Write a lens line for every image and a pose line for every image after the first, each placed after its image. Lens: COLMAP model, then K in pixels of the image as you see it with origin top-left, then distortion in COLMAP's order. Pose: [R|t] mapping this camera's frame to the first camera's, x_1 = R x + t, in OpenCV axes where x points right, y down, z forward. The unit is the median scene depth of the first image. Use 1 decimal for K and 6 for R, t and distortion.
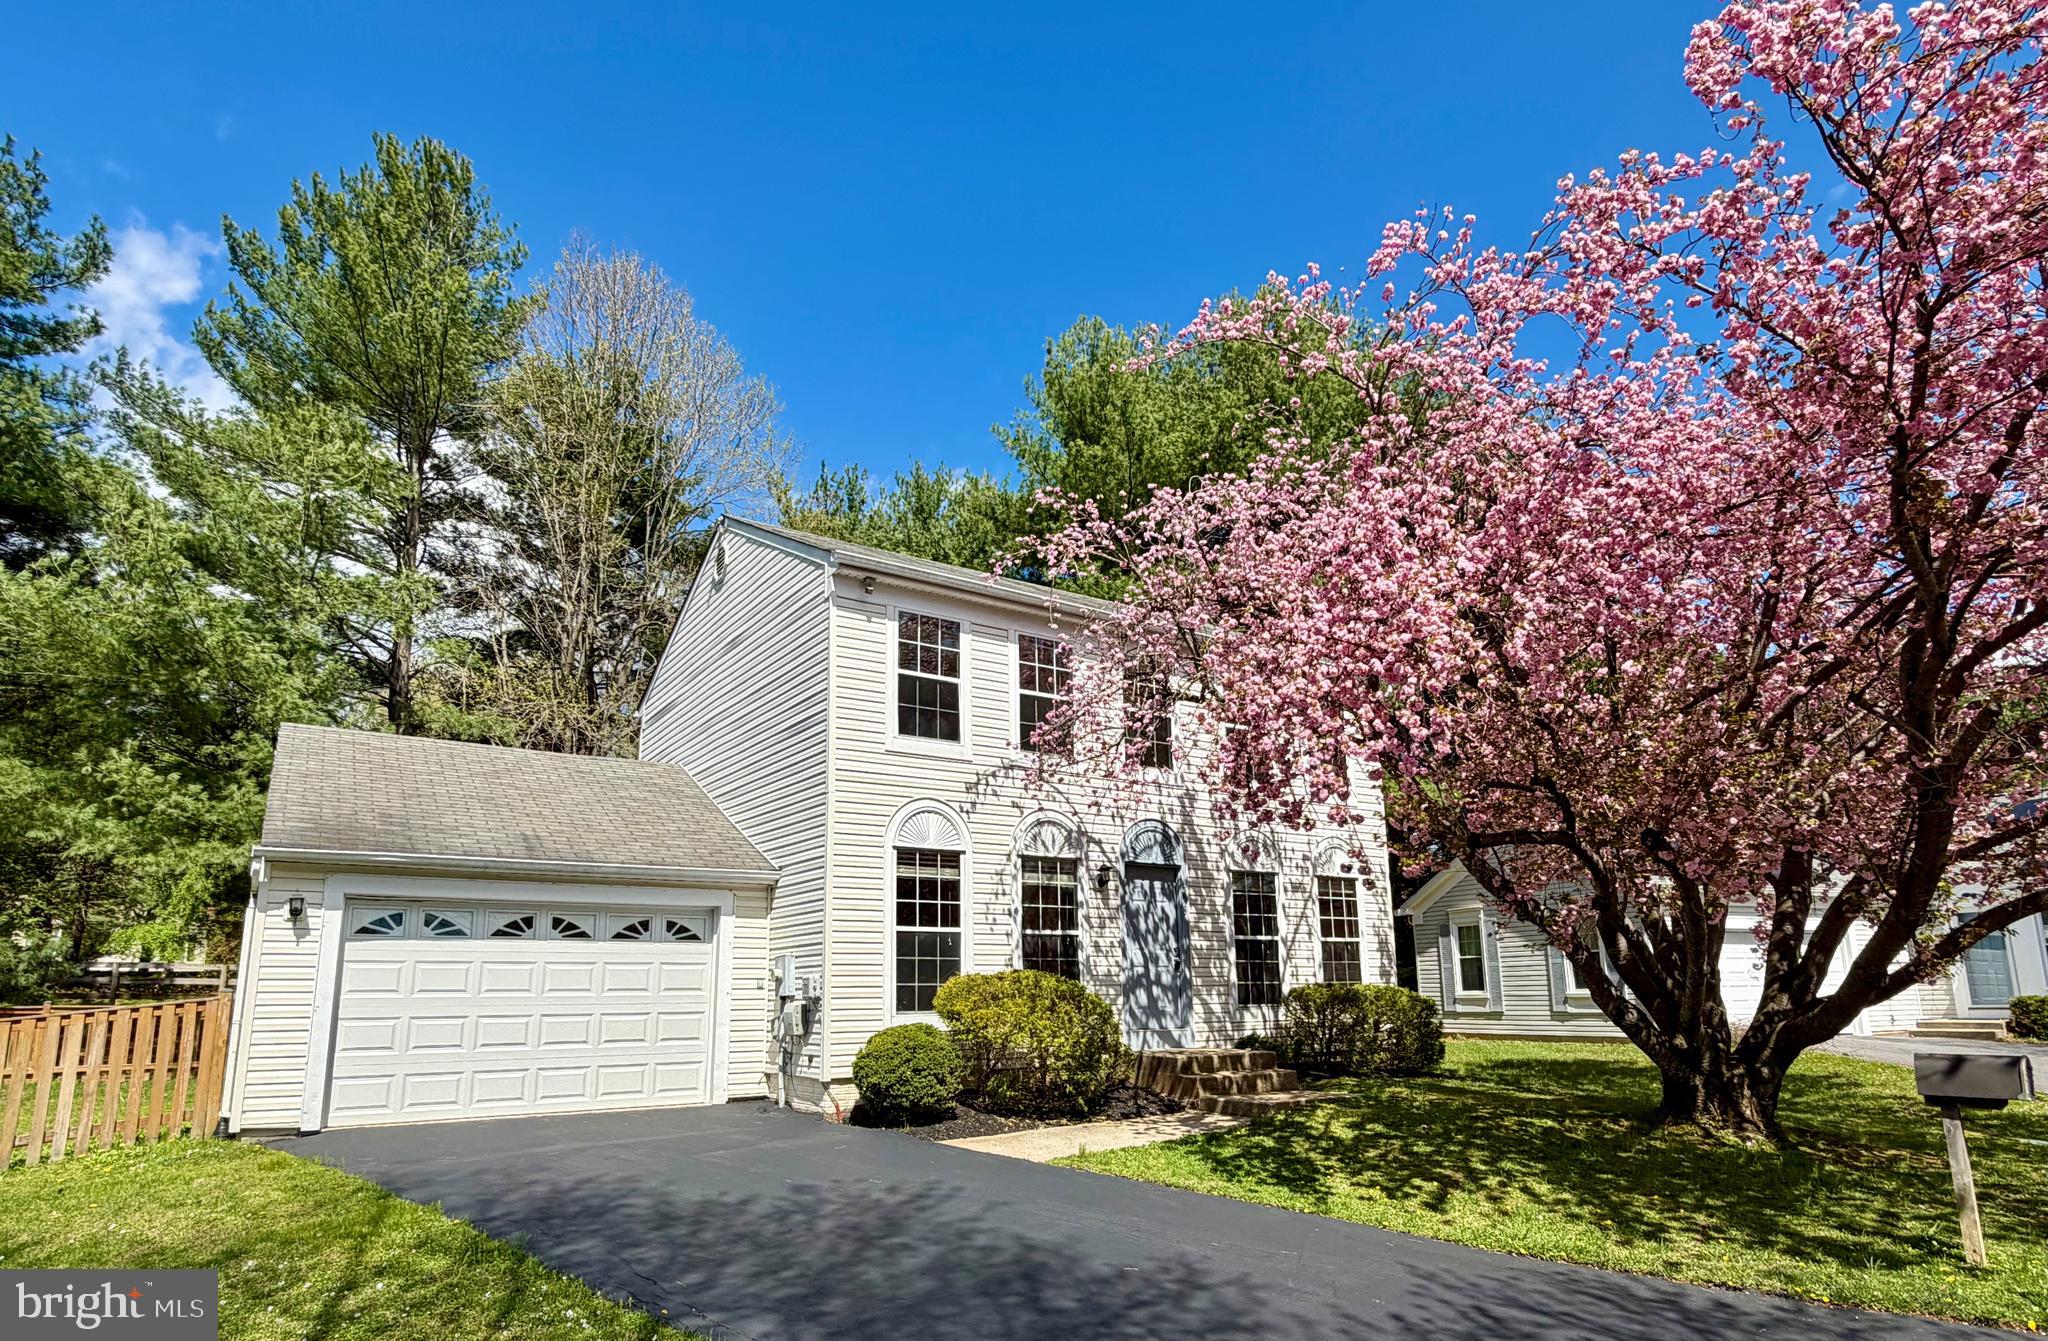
lens RADIAL K [[1300.5, 0, 1024.0], [0, 1300.5, 670.5], [0, 0, 1]] dist [-0.000886, 0.000427]
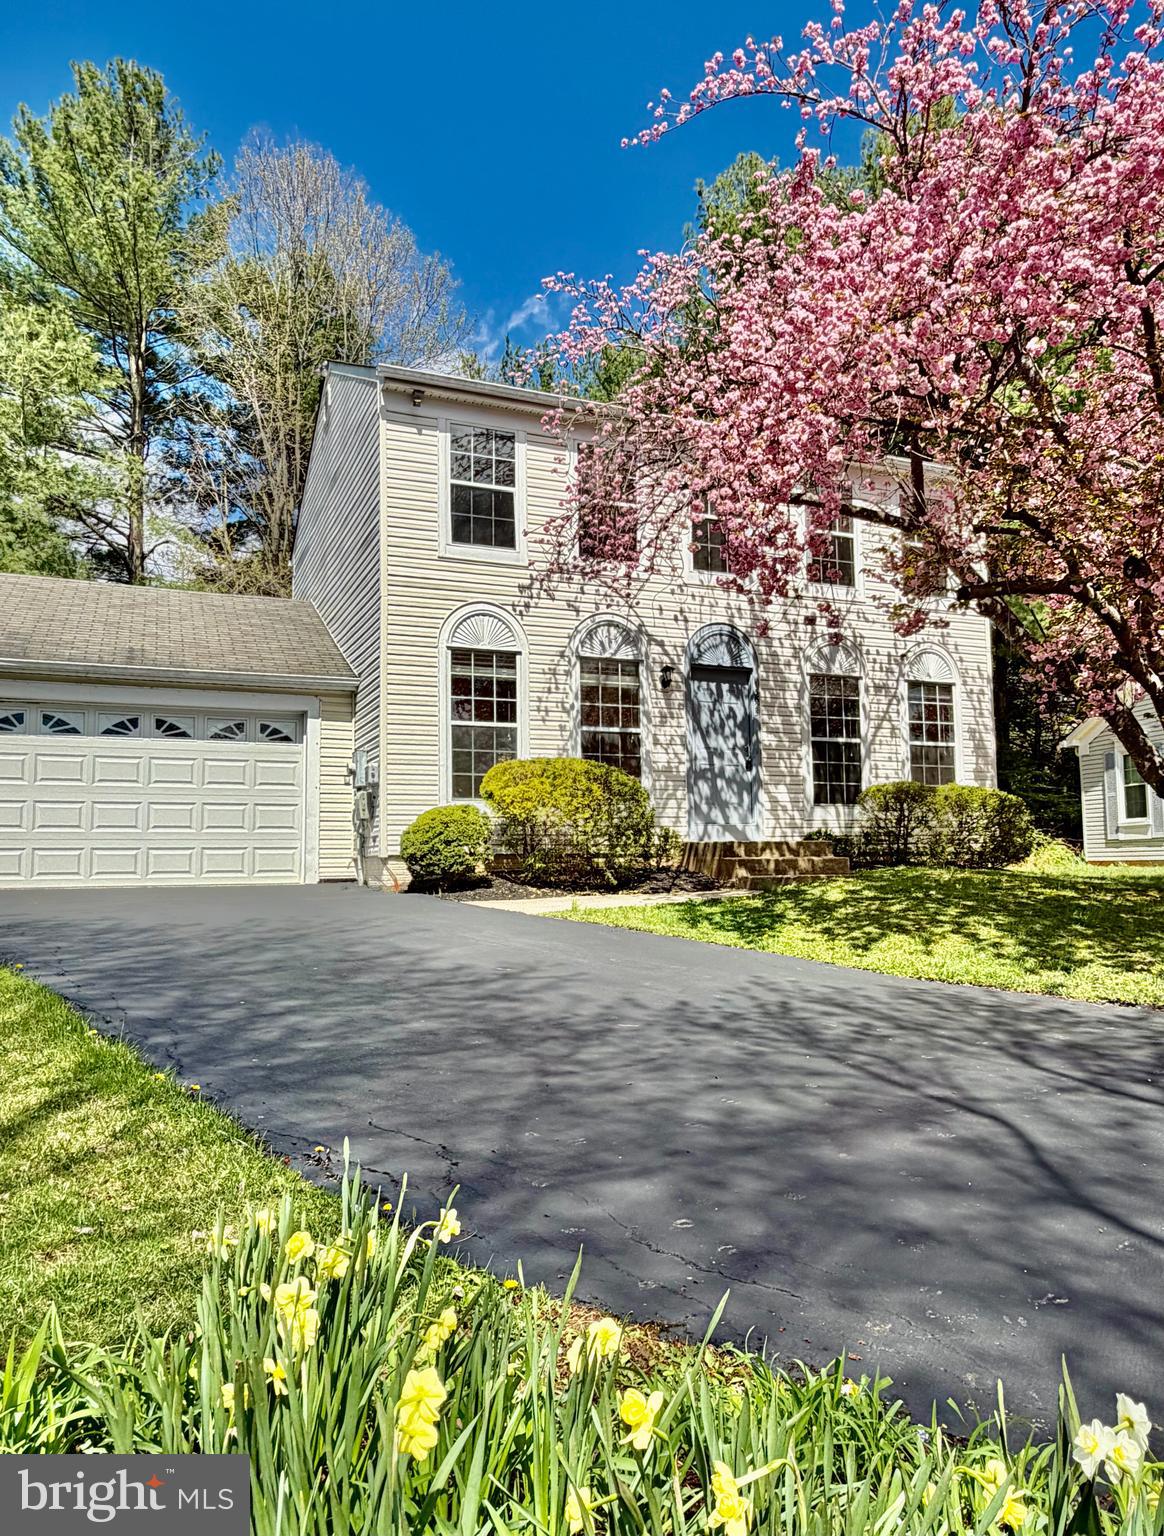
lens RADIAL K [[1206.1, 0, 582.0], [0, 1206.1, 768.0], [0, 0, 1]] dist [-0.033464, 0.004935]
pose [[0.977046, -0.017642, -0.212297, 0.204993], [0.048361, 0.988914, 0.140392, 0.096580], [0.207467, -0.147436, 0.967068, 0.058033]]
